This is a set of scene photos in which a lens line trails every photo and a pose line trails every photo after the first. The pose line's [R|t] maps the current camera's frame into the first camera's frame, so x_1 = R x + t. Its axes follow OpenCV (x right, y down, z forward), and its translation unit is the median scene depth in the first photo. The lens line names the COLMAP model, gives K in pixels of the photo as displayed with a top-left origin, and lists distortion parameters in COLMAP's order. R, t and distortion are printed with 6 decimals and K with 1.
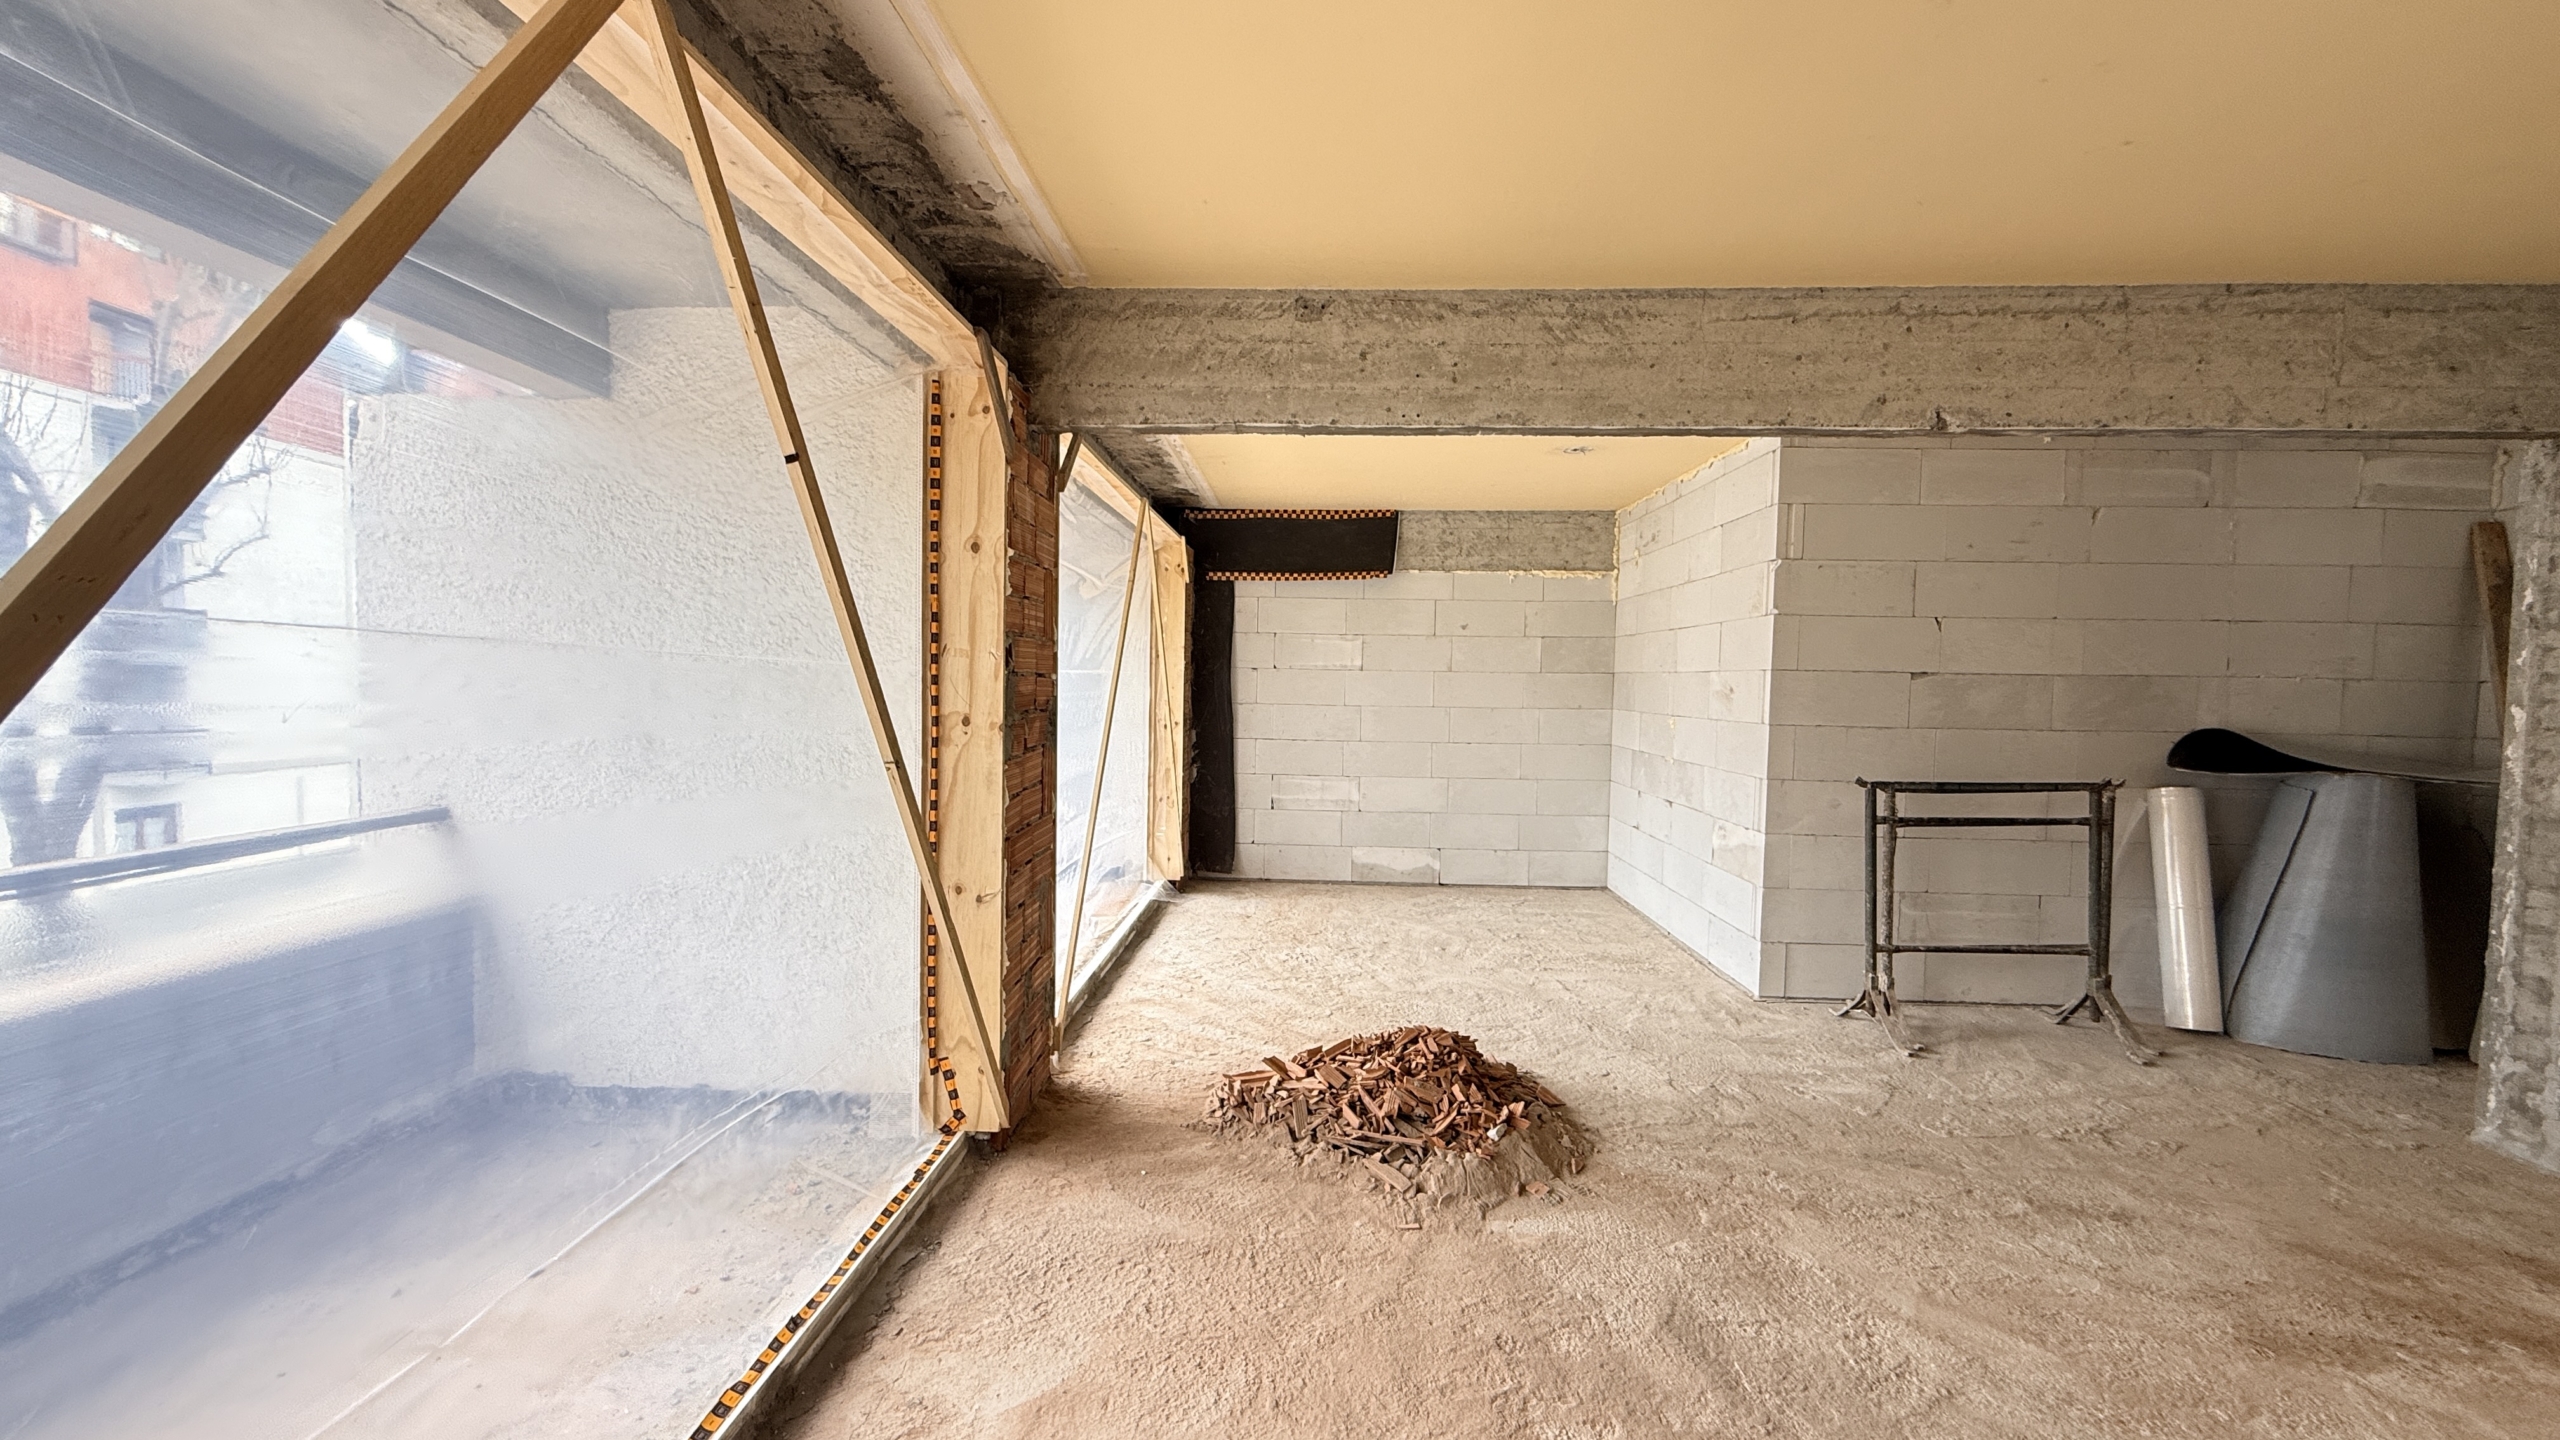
lens RADIAL K [[1012.4, 0, 1273.5], [0, 1012.4, 727.8], [0, 0, 1]] dist [0.000625, -0.000105]
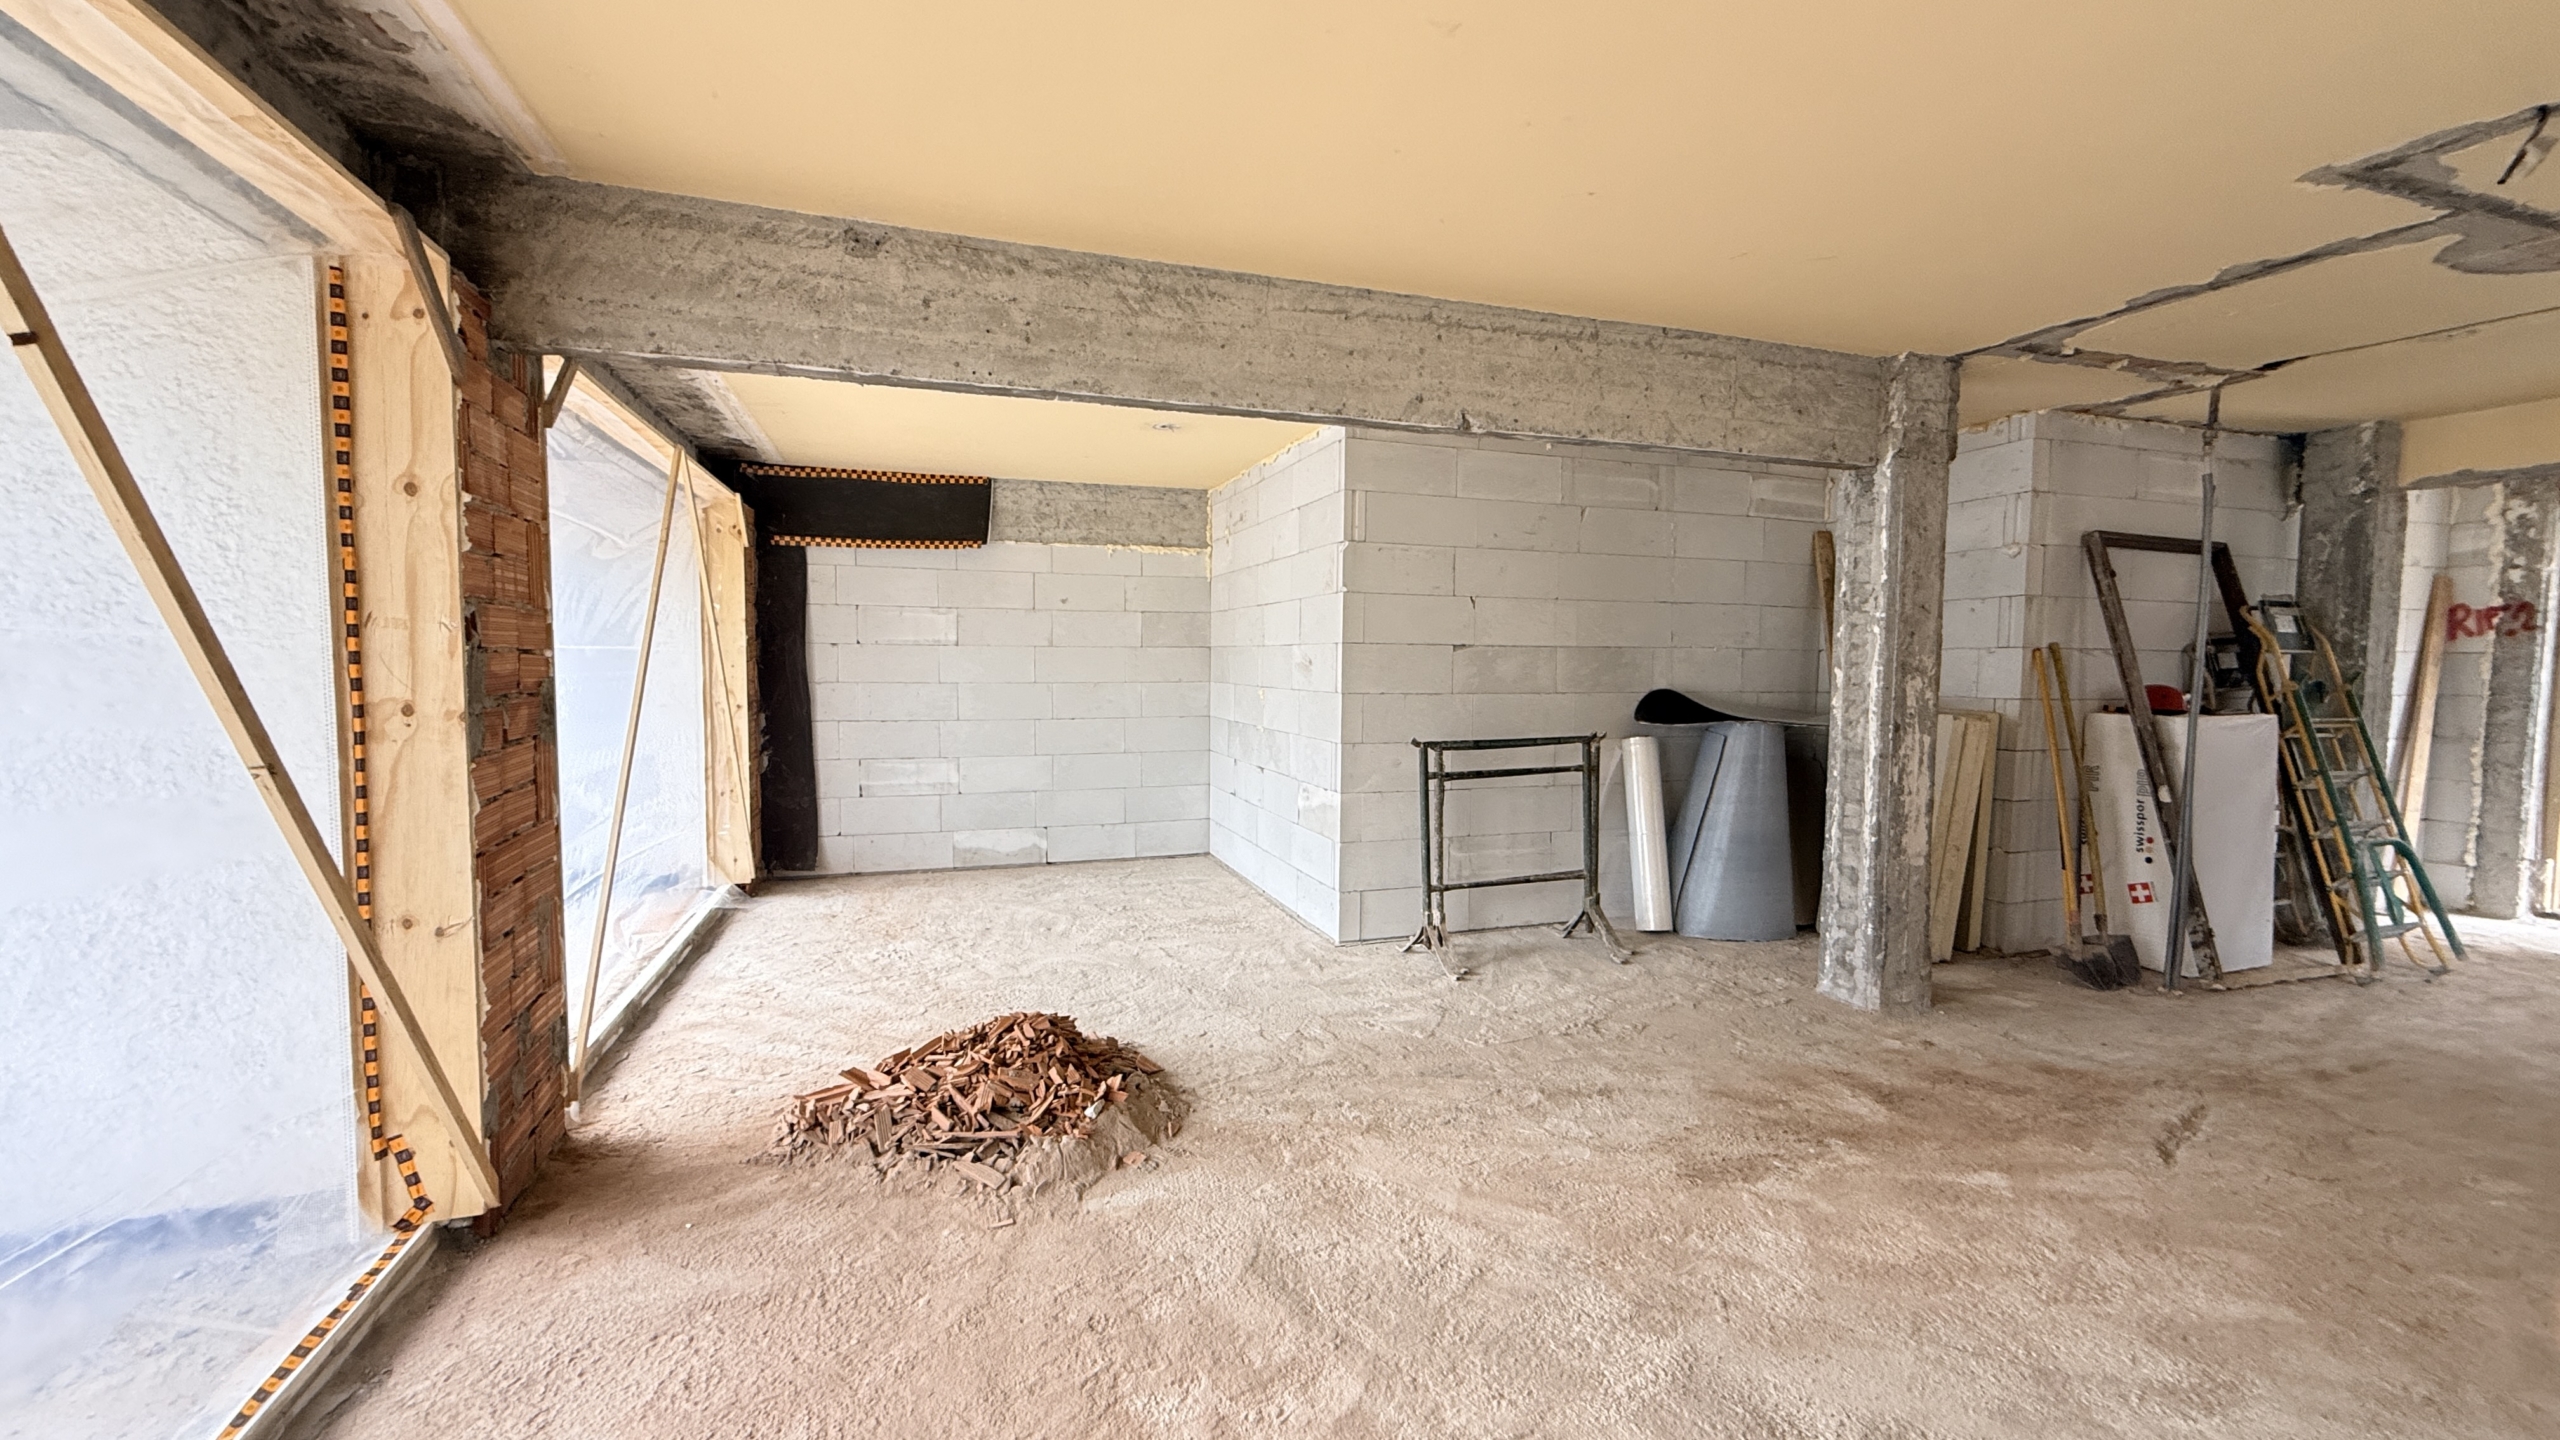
lens RADIAL K [[1012.4, 0, 1272.1], [0, 1012.4, 726.3], [0, 0, 1]] dist [0.000625, -0.000105]
pose [[0.930975, -0.032795, 0.363606, 0.033832], [0.024650, 0.999331, 0.027019, 0.001553], [-0.364249, -0.016191, 0.931161, 0.018467]]
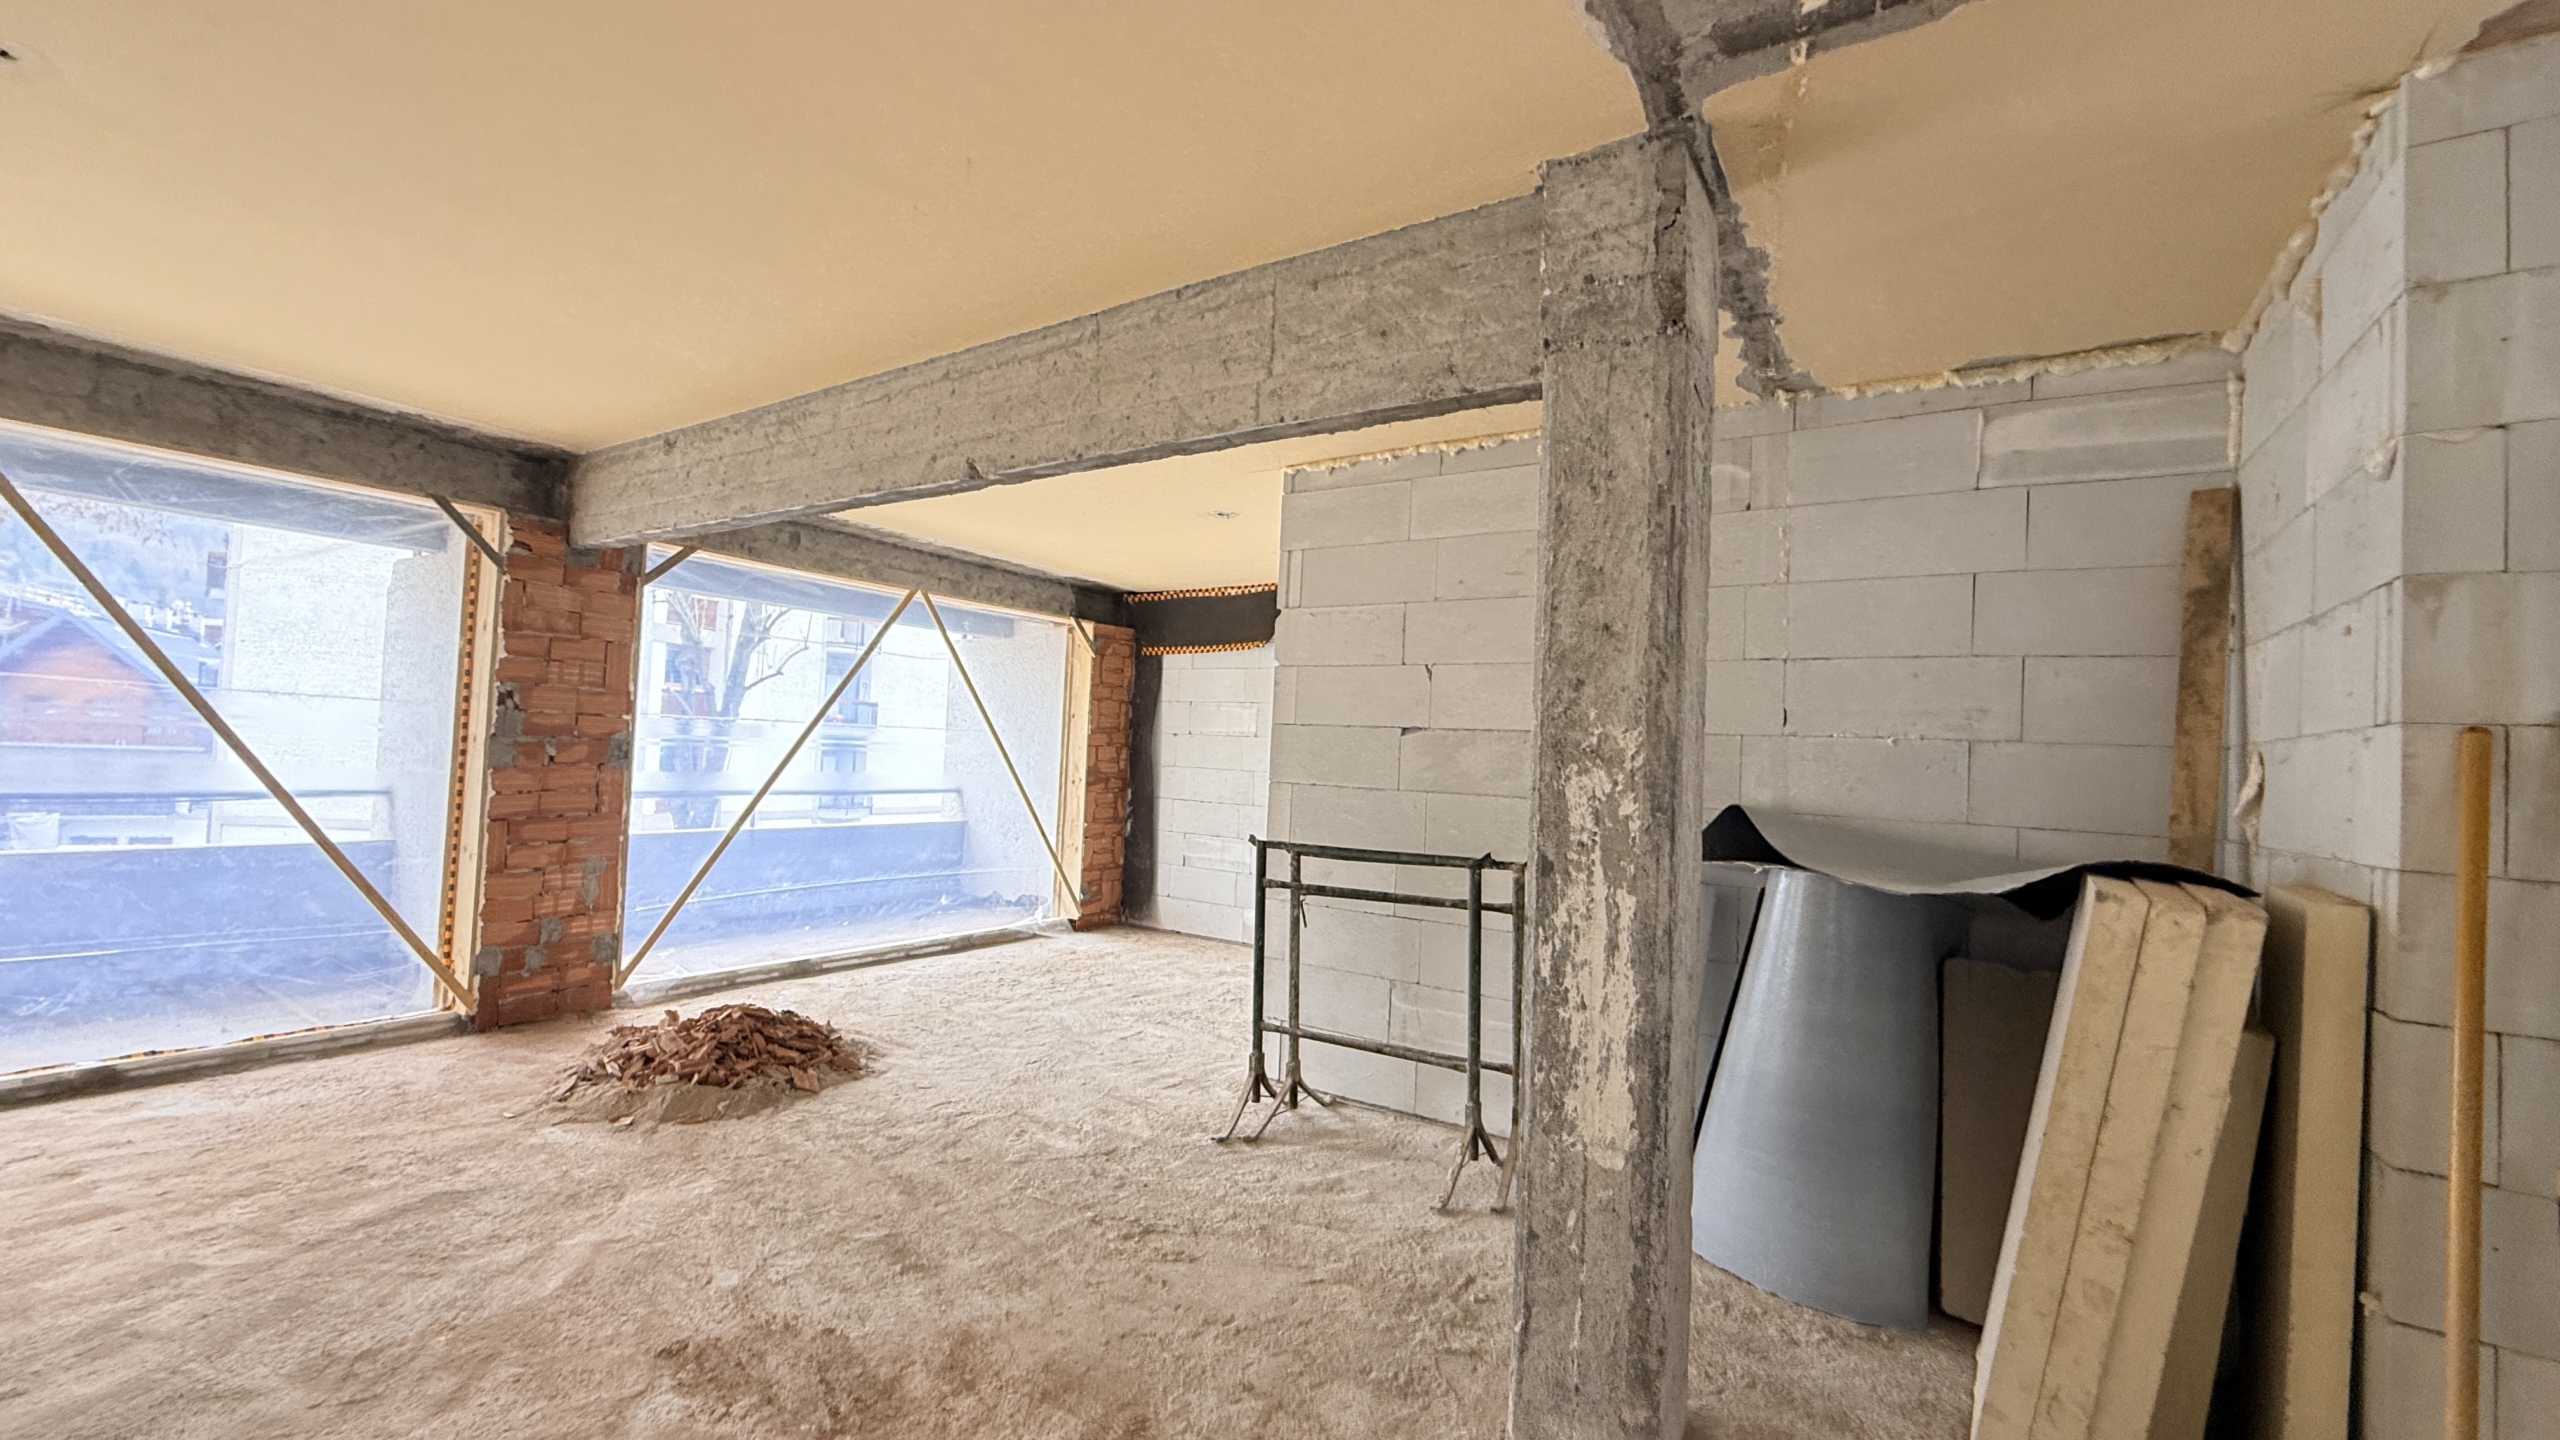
lens RADIAL K [[1012.4, 0, 1272.7], [0, 1012.4, 726.7], [0, 0, 1]] dist [0.000625, -0.000105]
pose [[0.860792, 0.006862, -0.508911, 1.454121], [-0.053530, 0.995584, -0.077118, 0.027936], [0.506134, 0.093624, 0.857358, 0.275455]]
